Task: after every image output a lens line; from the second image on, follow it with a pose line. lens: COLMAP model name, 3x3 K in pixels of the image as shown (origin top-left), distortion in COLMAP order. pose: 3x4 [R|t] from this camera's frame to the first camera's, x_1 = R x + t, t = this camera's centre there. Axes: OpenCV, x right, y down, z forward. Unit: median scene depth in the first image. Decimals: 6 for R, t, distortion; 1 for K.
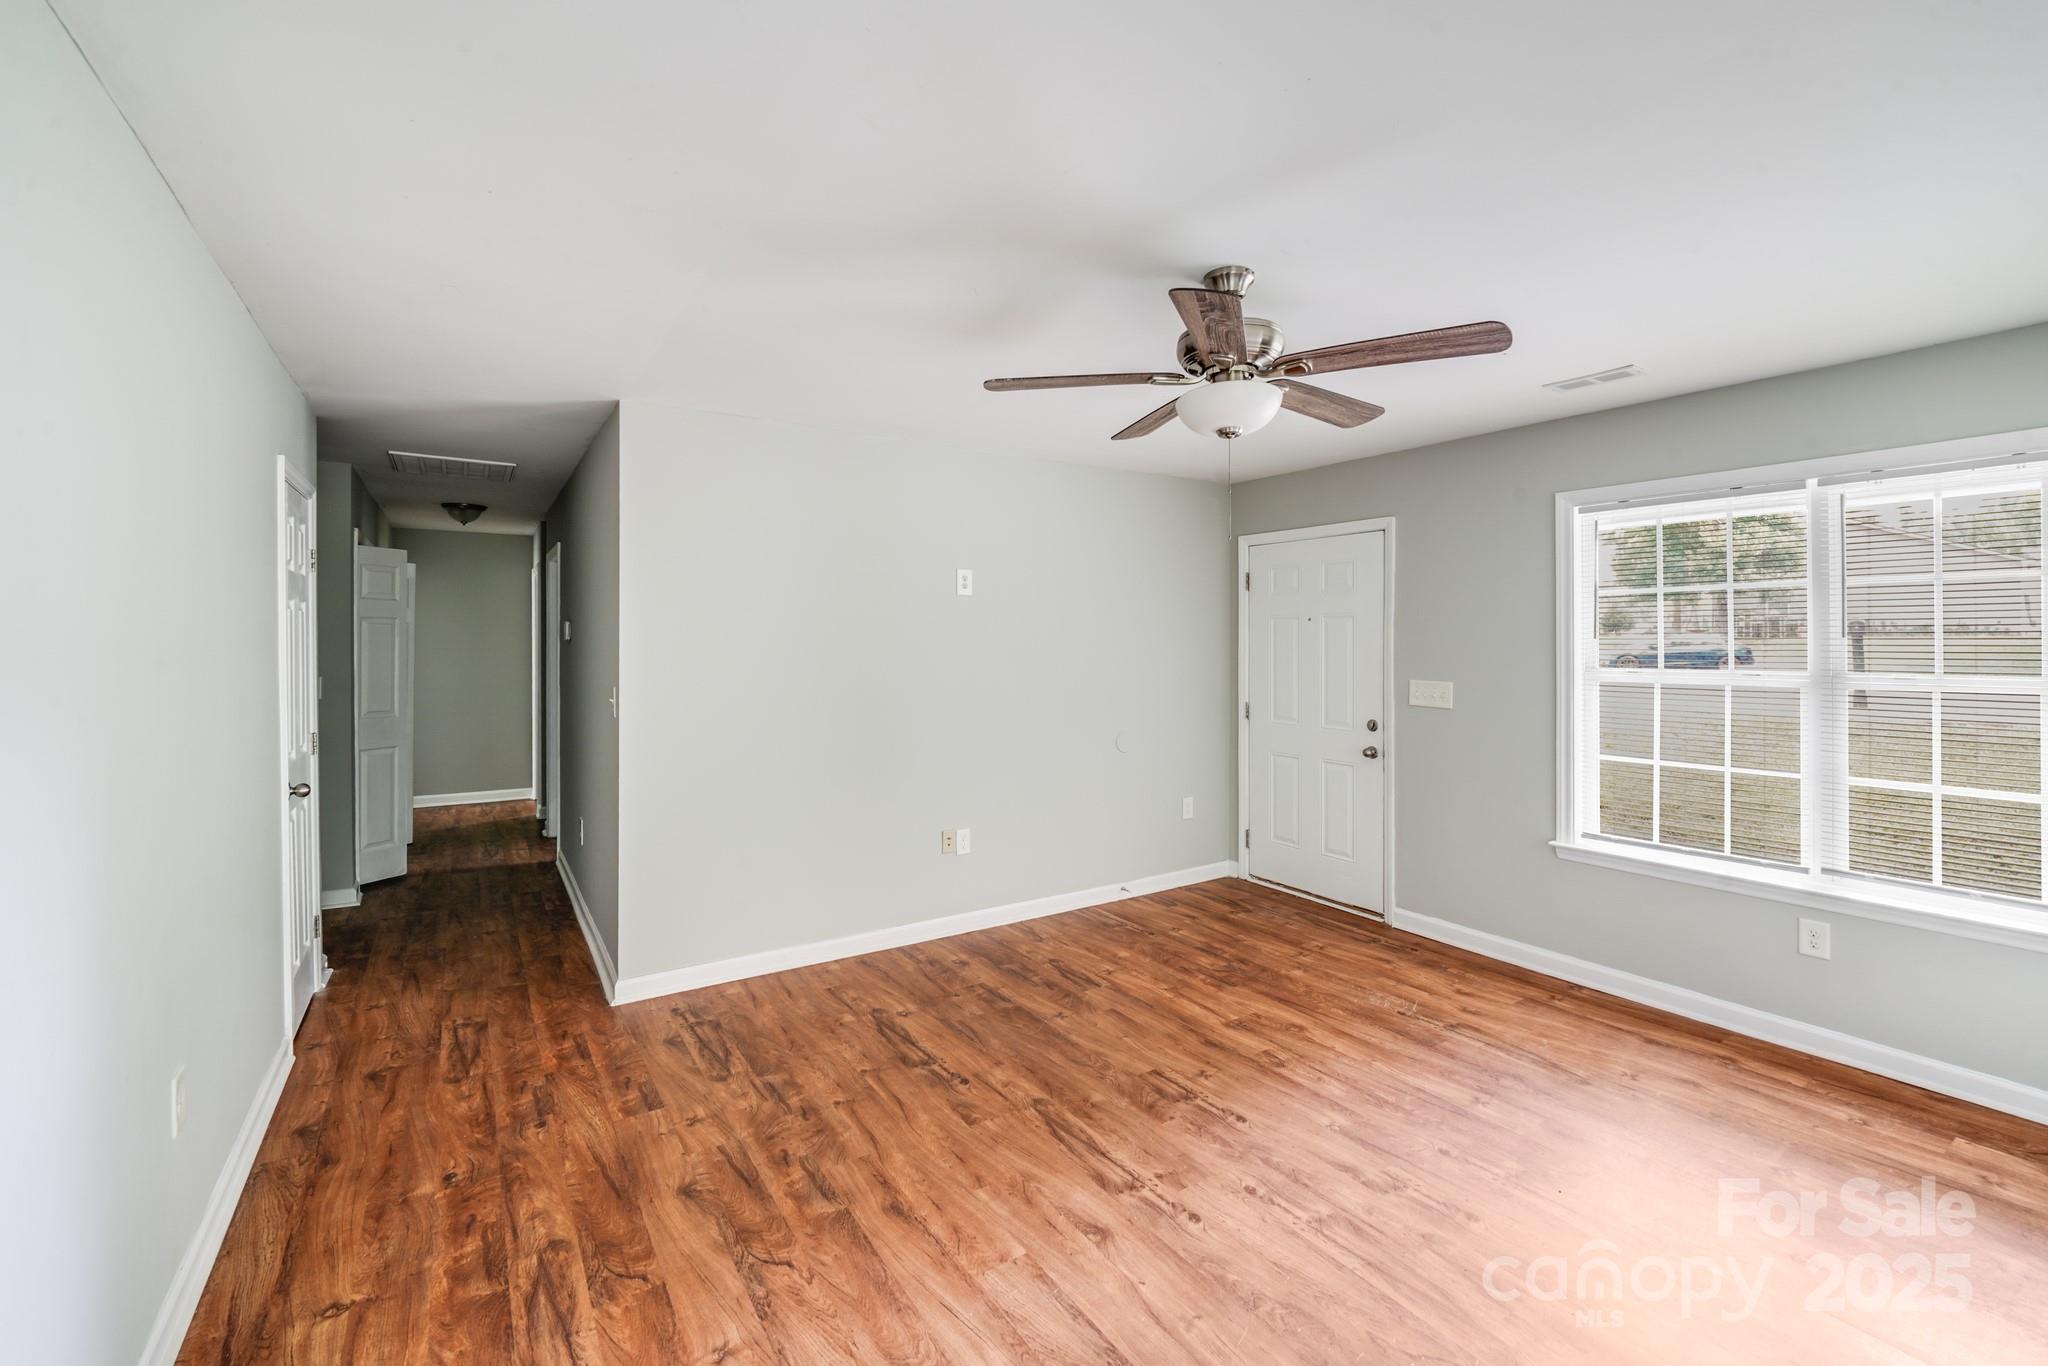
lens RADIAL K [[840.2, 0, 1003.9], [0, 840.2, 638.0], [0, 0, 1]] dist [-0.006819, -0.001174]
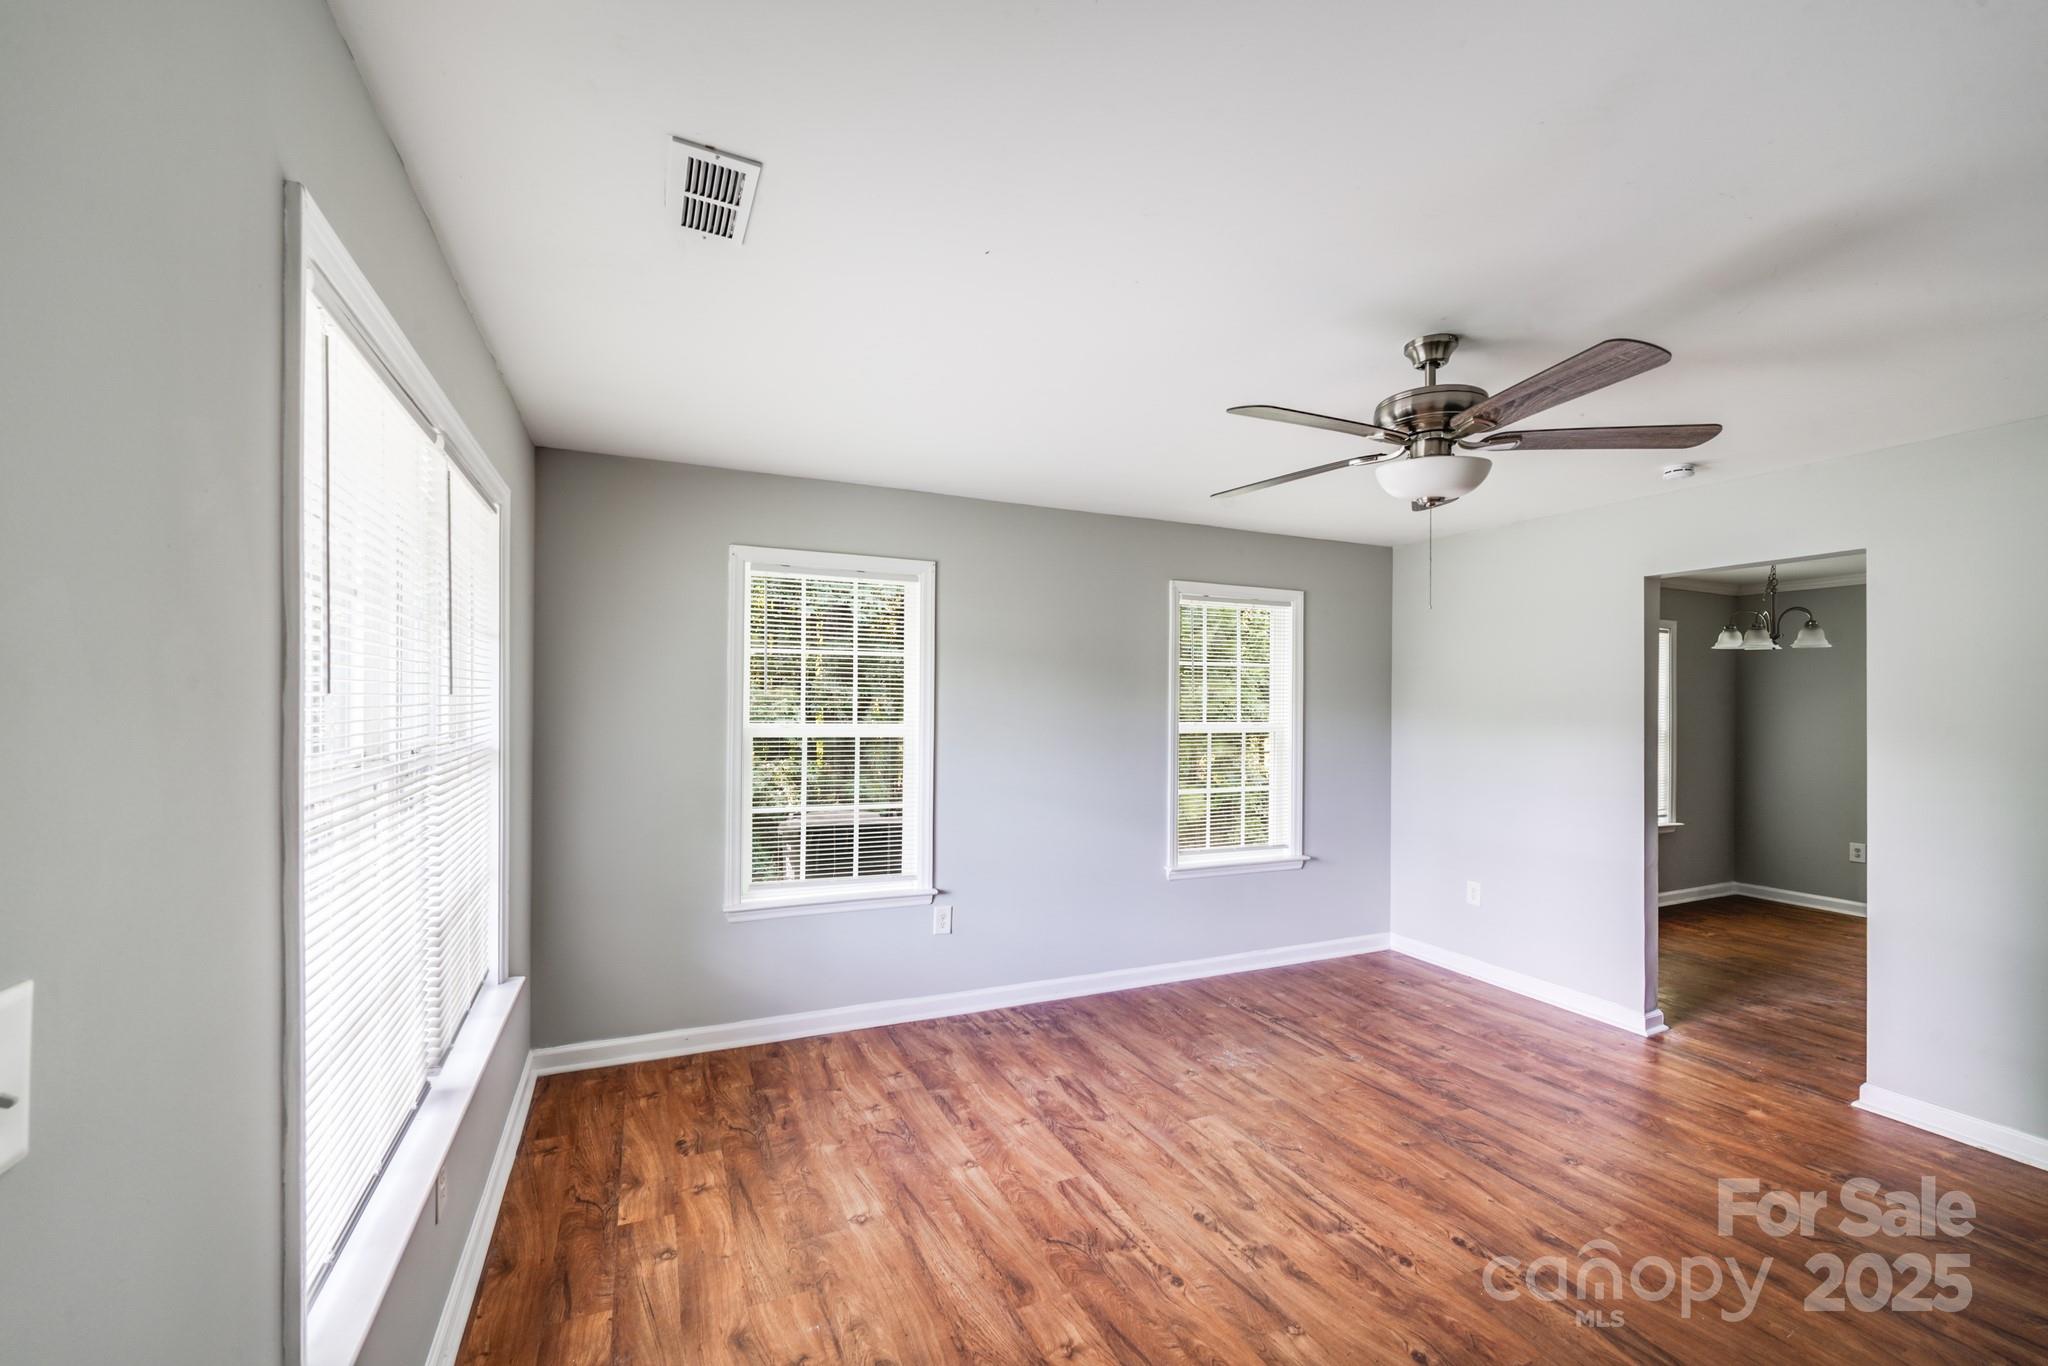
lens RADIAL K [[840.2, 0, 1017.5], [0, 840.2, 701.1], [0, 0, 1]] dist [-0.006819, -0.001174]
pose [[-0.990115, -0.012226, 0.139721, 0.541600], [-0.012908, 0.999909, -0.003976, -0.000358], [-0.139660, -0.005741, -0.990183, 1.791415]]
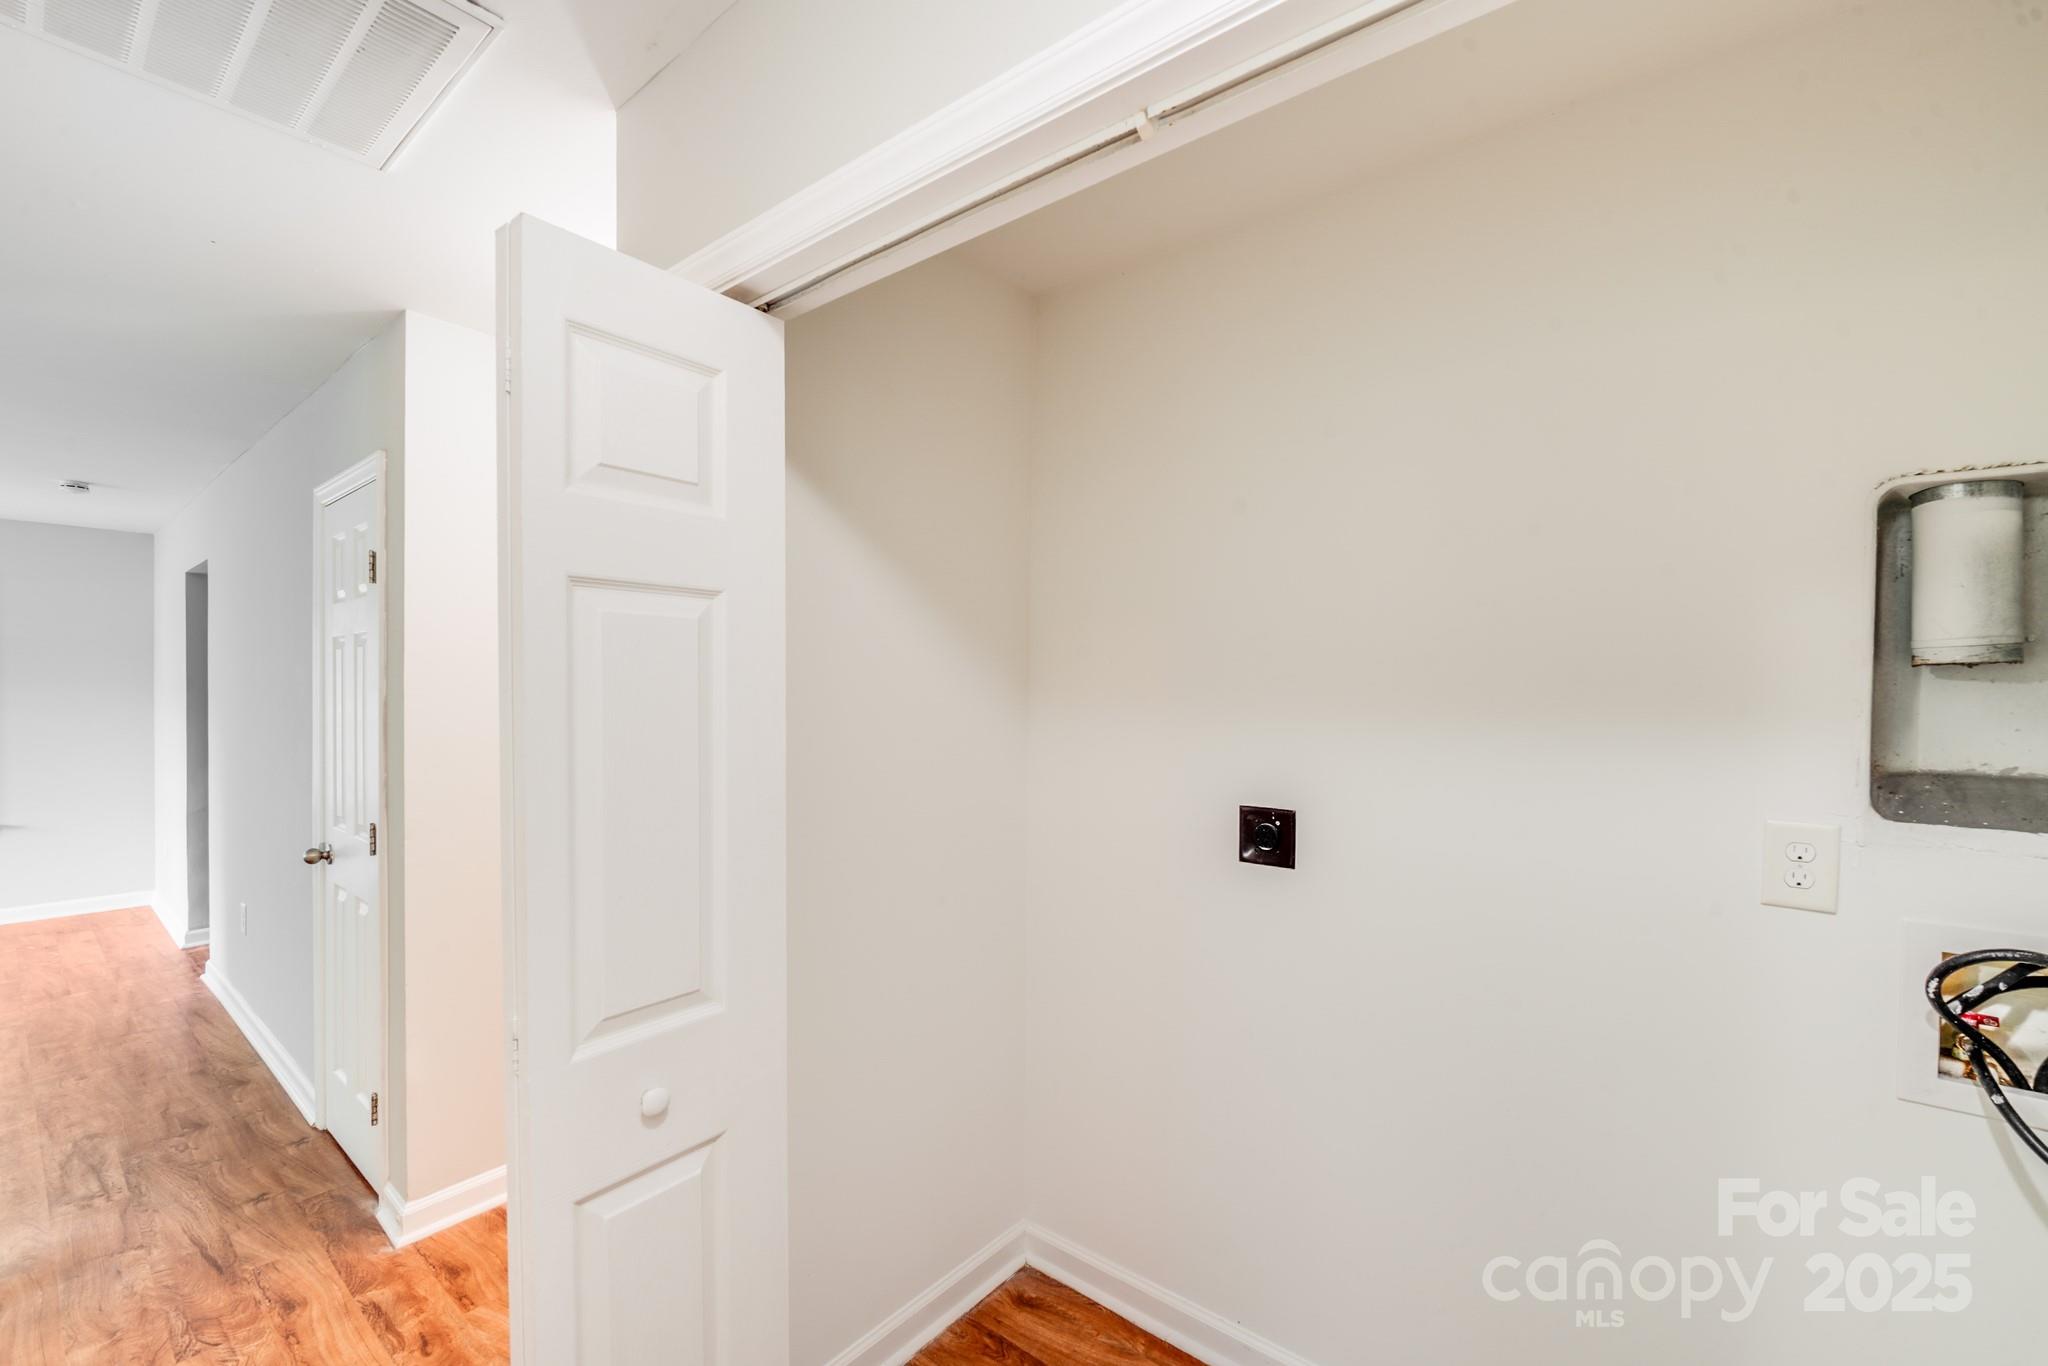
lens RADIAL K [[840.3, 0, 1036.2], [0, 840.3, 686.8], [0, 0, 1]] dist [-0.009408, 0.000083]
pose [[-0.946328, -0.001398, -0.323206, -1.525043], [-0.000114, 0.999992, -0.003990, 0.006988], [0.323209, -0.003739, -0.946320, 2.497818]]
